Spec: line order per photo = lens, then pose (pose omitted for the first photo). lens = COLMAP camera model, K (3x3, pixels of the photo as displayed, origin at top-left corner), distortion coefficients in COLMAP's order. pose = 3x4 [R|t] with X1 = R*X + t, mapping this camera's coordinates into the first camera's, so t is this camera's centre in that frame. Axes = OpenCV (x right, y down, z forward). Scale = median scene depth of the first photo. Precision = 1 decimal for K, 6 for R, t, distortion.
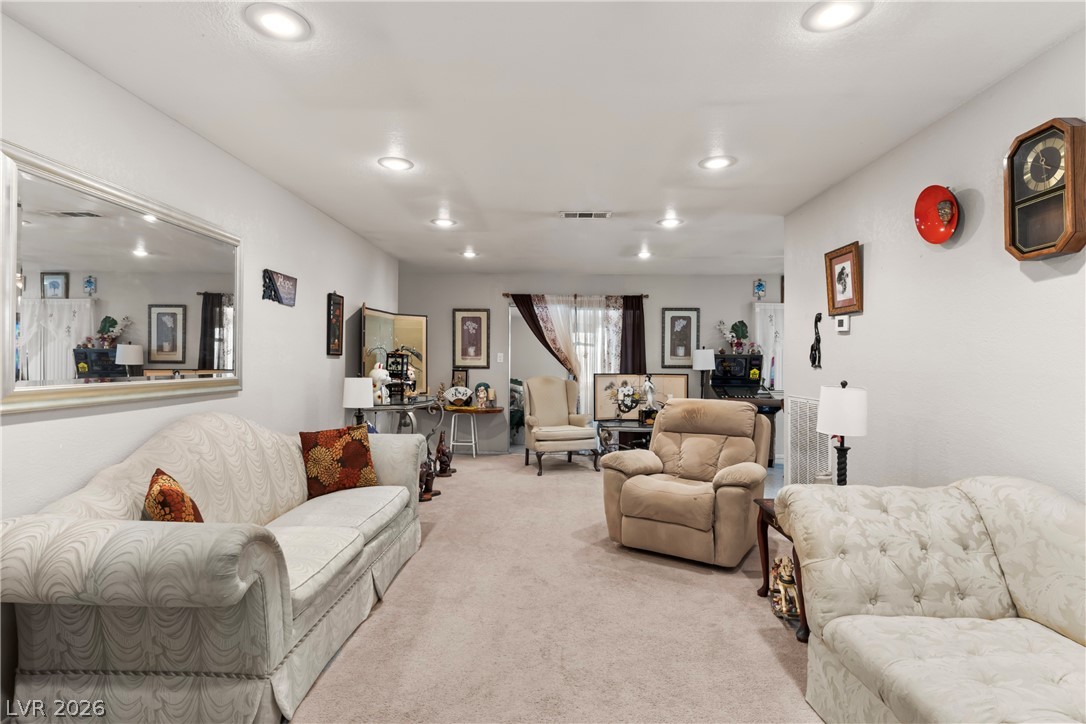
lens RADIAL K [[536.7, 0, 543.9], [0, 536.7, 359.3], [0, 0, 1]] dist [0.003250, 0.001163]
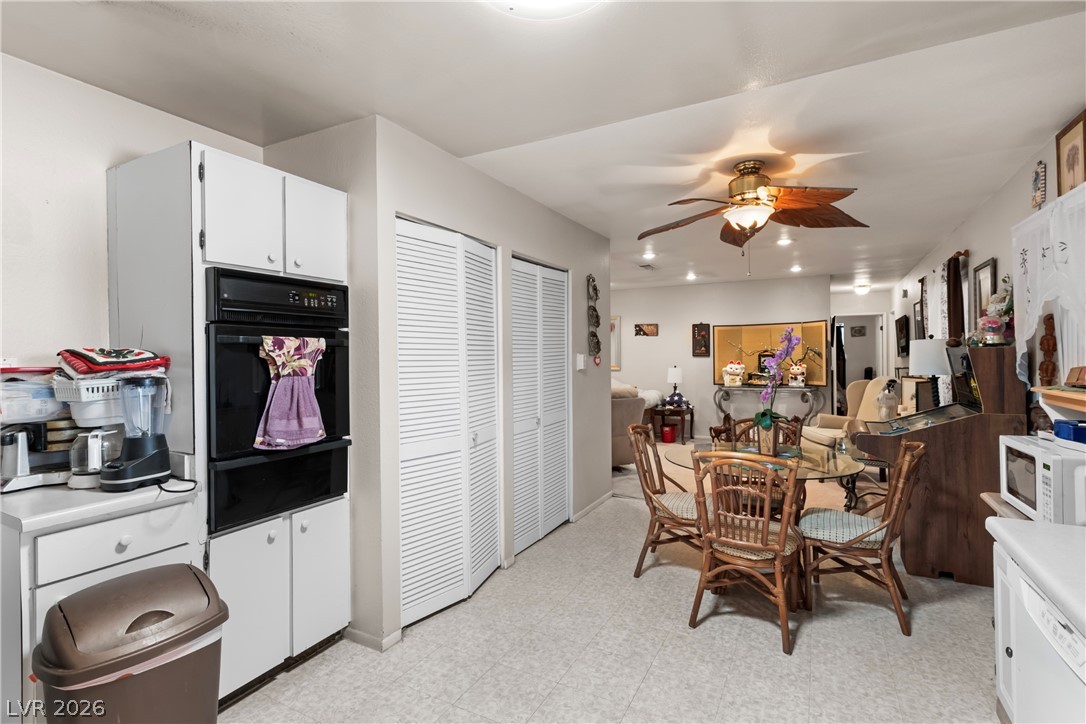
lens RADIAL K [[513.0, 0, 543.7], [0, 513.0, 359.1], [0, 0, 1]] dist [0.000749, 0.001358]
pose [[-0.455571, 0.003675, -0.890192, 1.634475], [0.007889, 0.999969, 0.000091, -0.002130], [0.890165, -0.006981, -0.455586, 1.486002]]
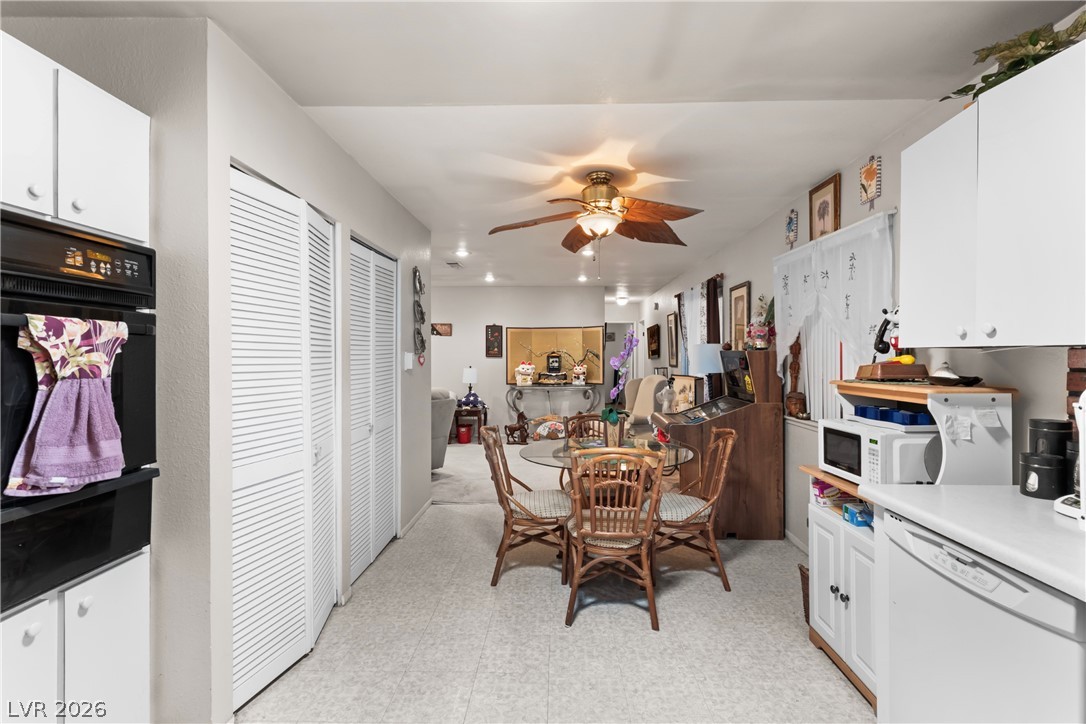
lens RADIAL K [[513.0, 0, 543.7], [0, 513.0, 359.1], [0, 0, 1]] dist [0.000749, 0.001358]
pose [[-0.007369, 0.000046, -0.999973, 1.623621], [0.001056, 0.999999, 0.000039, 0.000766], [0.999972, -0.001056, -0.007369, 1.333888]]
